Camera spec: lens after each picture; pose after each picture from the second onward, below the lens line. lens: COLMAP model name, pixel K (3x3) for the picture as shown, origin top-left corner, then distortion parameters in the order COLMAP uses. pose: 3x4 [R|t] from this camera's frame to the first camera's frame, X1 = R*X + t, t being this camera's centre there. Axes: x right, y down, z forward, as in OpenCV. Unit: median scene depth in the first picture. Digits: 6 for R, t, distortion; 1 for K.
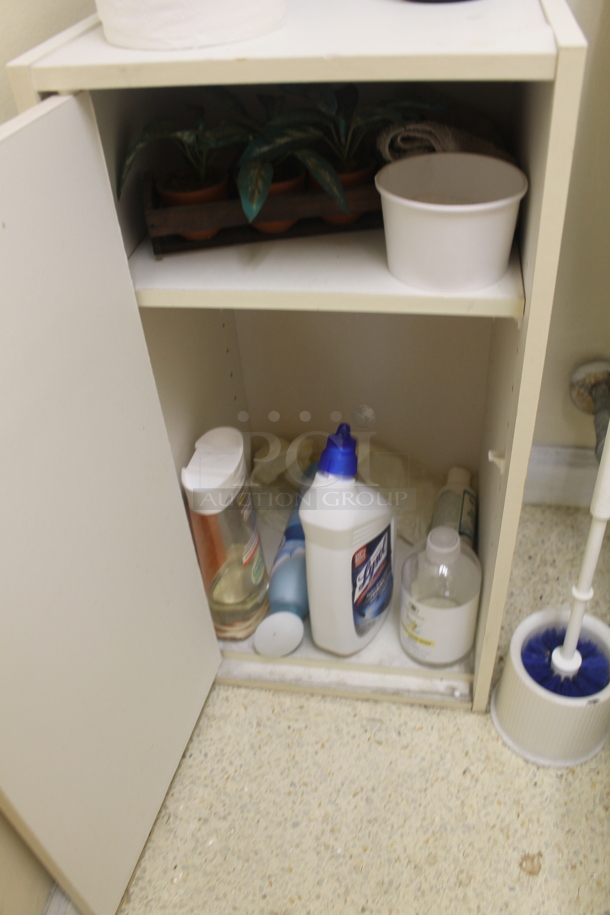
lens RADIAL K [[775.3, 0, 305.0], [0, 775.3, 457.5], [0, 0, 1]] dist [-0.165899, 0.136426]
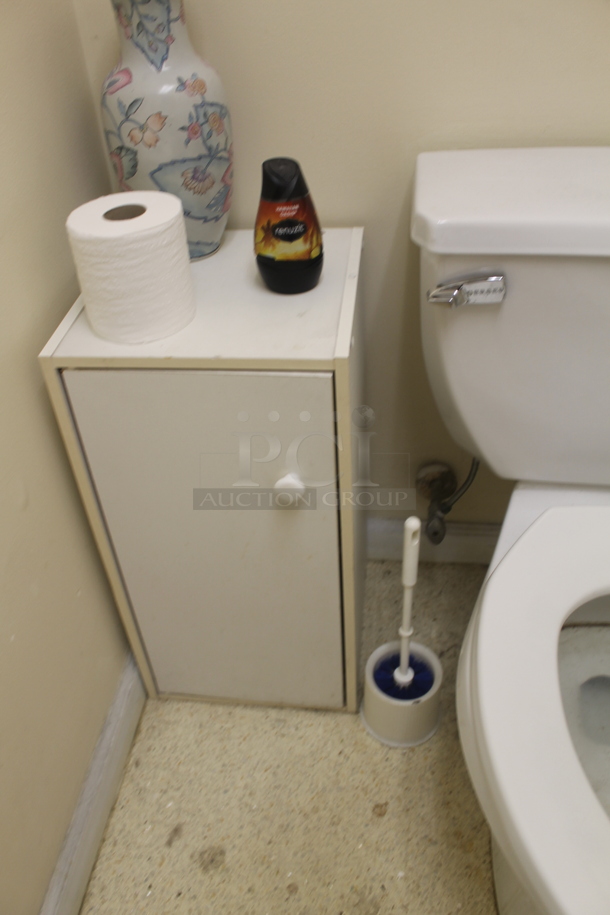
lens RADIAL K [[775.3, 0, 305.0], [0, 775.3, 457.5], [0, 0, 1]] dist [-0.165899, 0.136426]
pose [[0.998180, -0.025685, 0.054565, 0.079519], [0.027176, 0.999272, -0.026766, -0.129554], [-0.053837, 0.028200, 0.998151, -0.519650]]
